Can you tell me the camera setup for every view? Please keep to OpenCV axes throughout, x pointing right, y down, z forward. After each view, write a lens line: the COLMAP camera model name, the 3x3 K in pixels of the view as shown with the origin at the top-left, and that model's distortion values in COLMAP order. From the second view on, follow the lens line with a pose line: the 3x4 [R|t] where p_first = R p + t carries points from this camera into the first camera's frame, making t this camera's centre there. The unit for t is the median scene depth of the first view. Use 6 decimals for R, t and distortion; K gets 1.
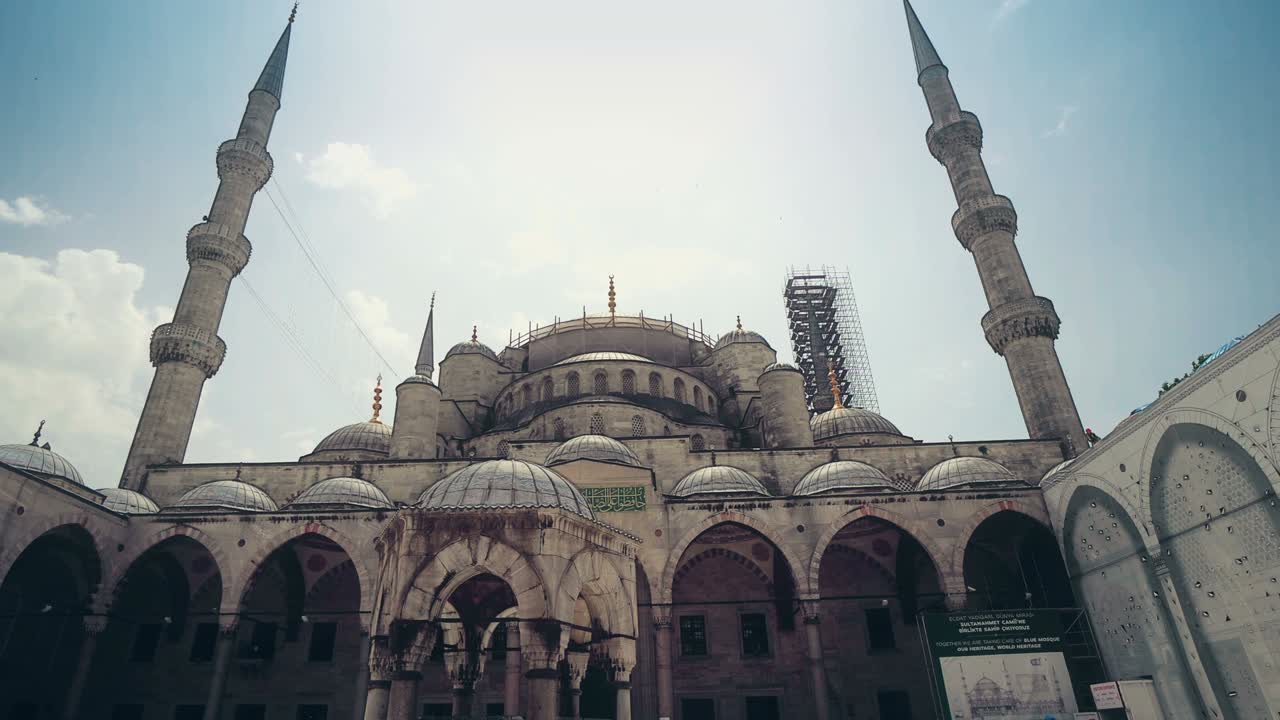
lens RADIAL K [[706.7, 0, 637.9], [0, 706.7, 386.1], [0, 0, 1]] dist [-0.049836, 0.002711]
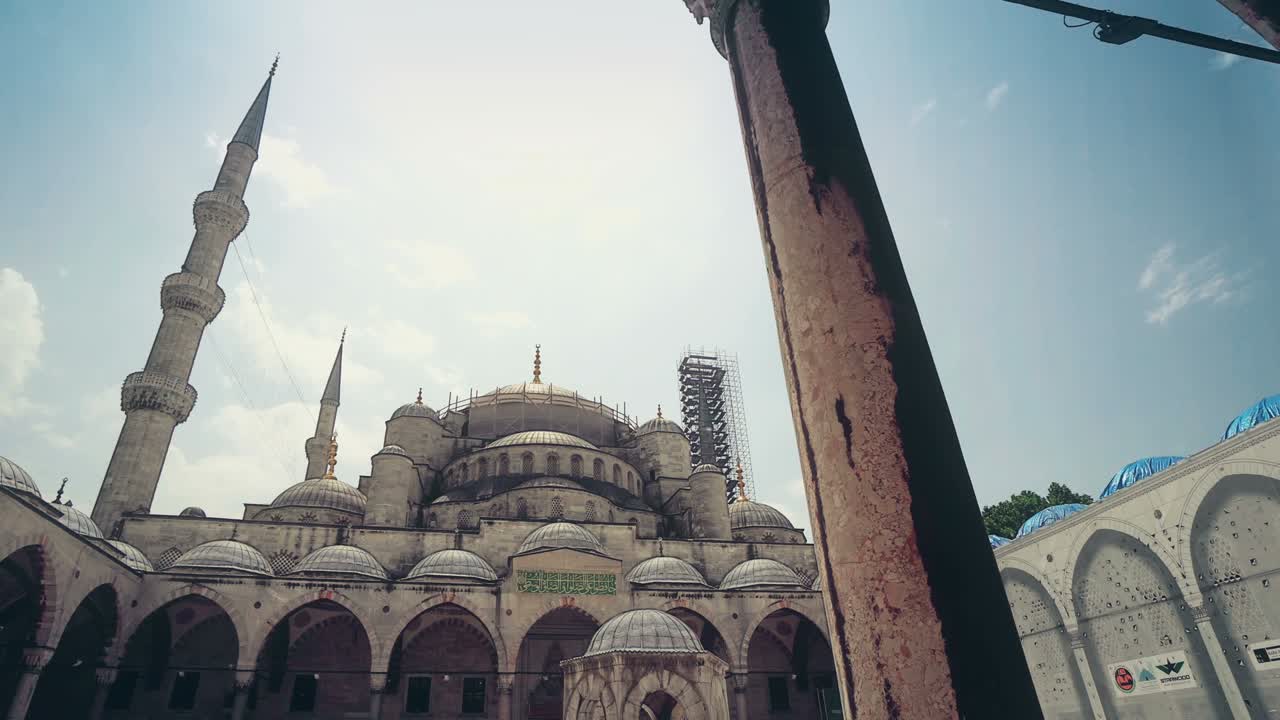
lens RADIAL K [[706.7, 0, 637.9], [0, 706.7, 386.1], [0, 0, 1]] dist [-0.049836, 0.002711]
pose [[0.972975, 0.109897, 0.203084, -0.190882], [-0.101488, 0.993508, -0.051398, -0.100198], [-0.207414, 0.029399, 0.977811, -0.174911]]
